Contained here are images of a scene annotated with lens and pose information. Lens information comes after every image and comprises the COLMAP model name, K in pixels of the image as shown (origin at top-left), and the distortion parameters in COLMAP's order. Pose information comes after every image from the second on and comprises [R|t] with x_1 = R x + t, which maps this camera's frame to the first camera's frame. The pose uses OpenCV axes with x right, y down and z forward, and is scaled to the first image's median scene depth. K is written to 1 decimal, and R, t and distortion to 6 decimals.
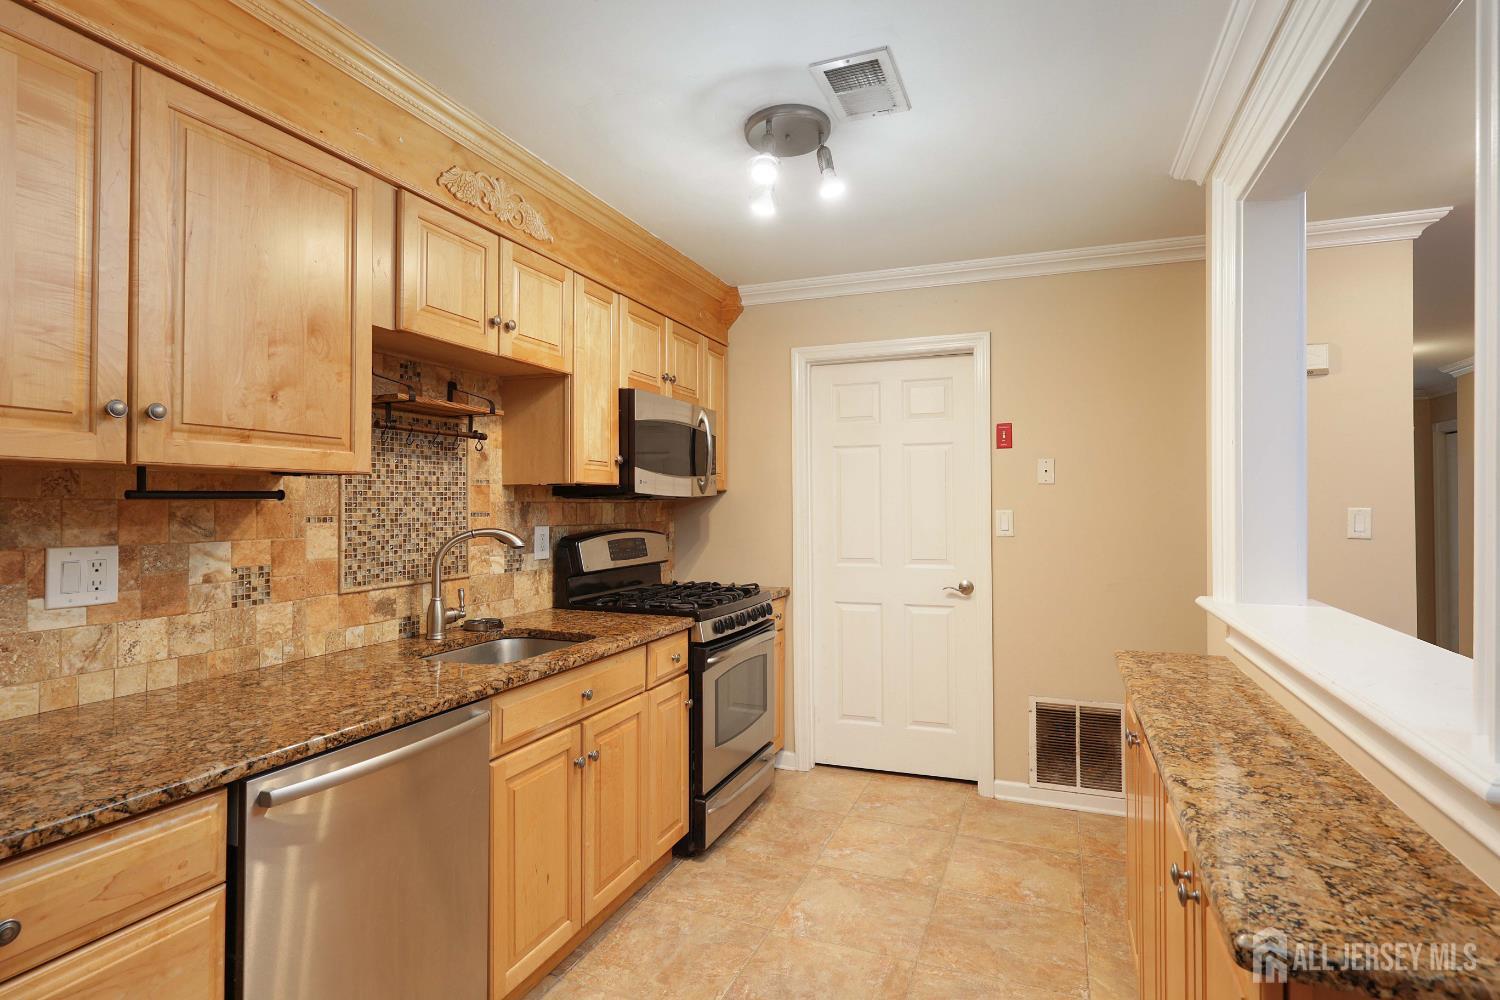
lens RADIAL K [[769.2, 0, 760.1], [0, 769.2, 474.6], [0, 0, 1]] dist [0.000416, -0.000210]
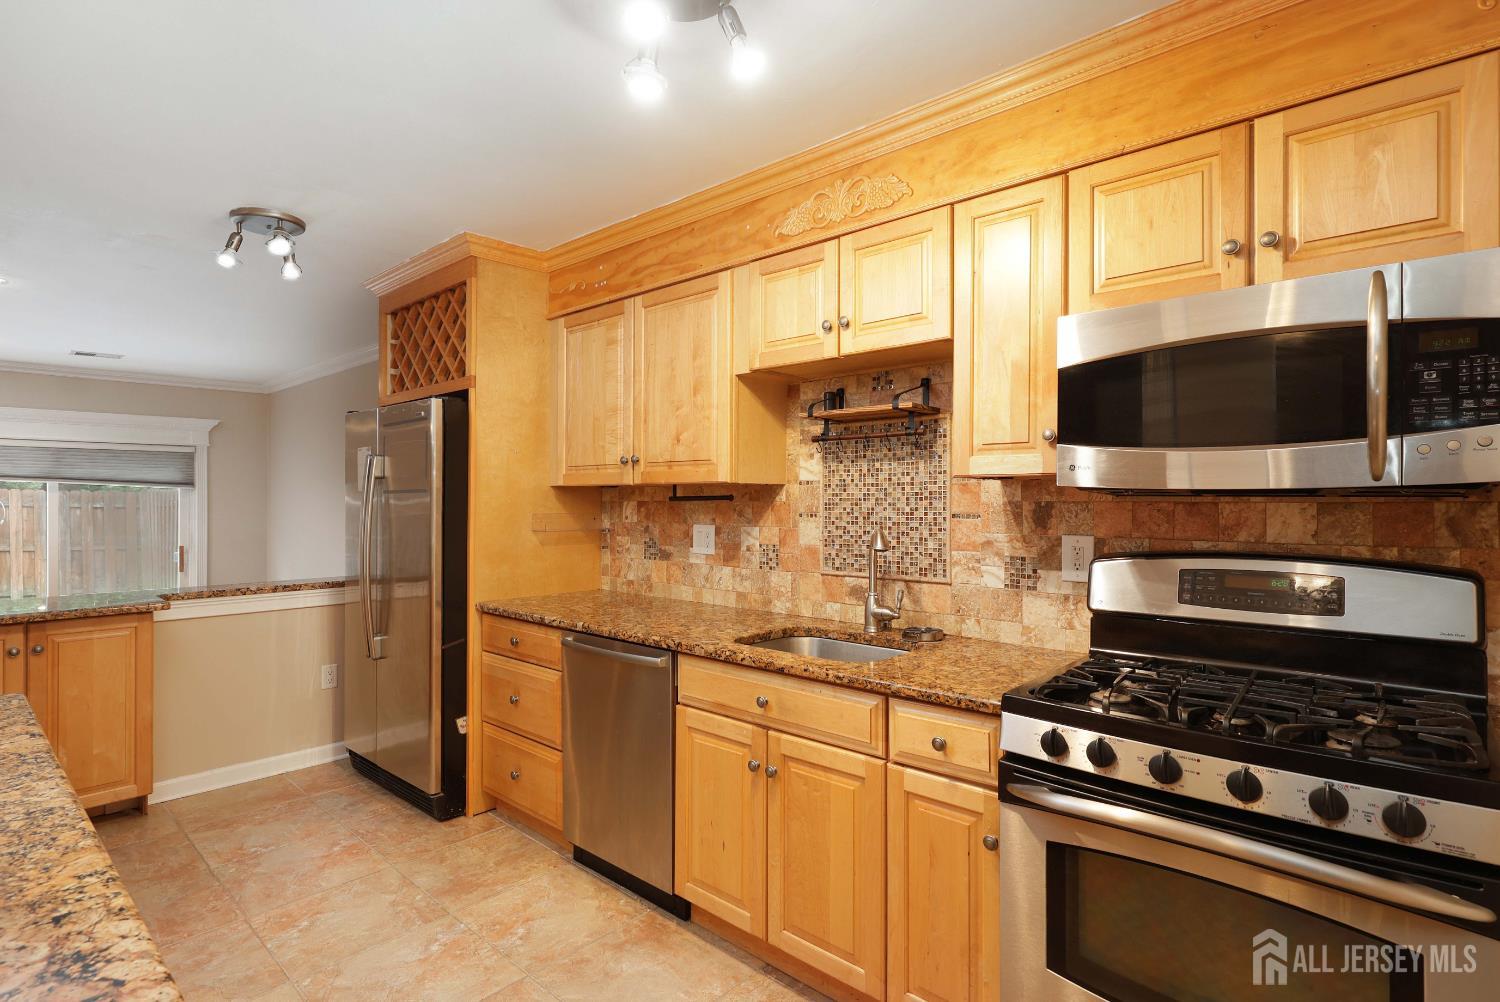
lens RADIAL K [[744.2, 0, 748.2], [0, 744.2, 496.9], [0, 0, 1]] dist [0.000491, -0.000337]
pose [[-0.360928, -0.010463, -0.932535, 0.570525], [0.031294, 0.999238, -0.023323, 0.045329], [0.932069, -0.037600, -0.360325, 1.164357]]
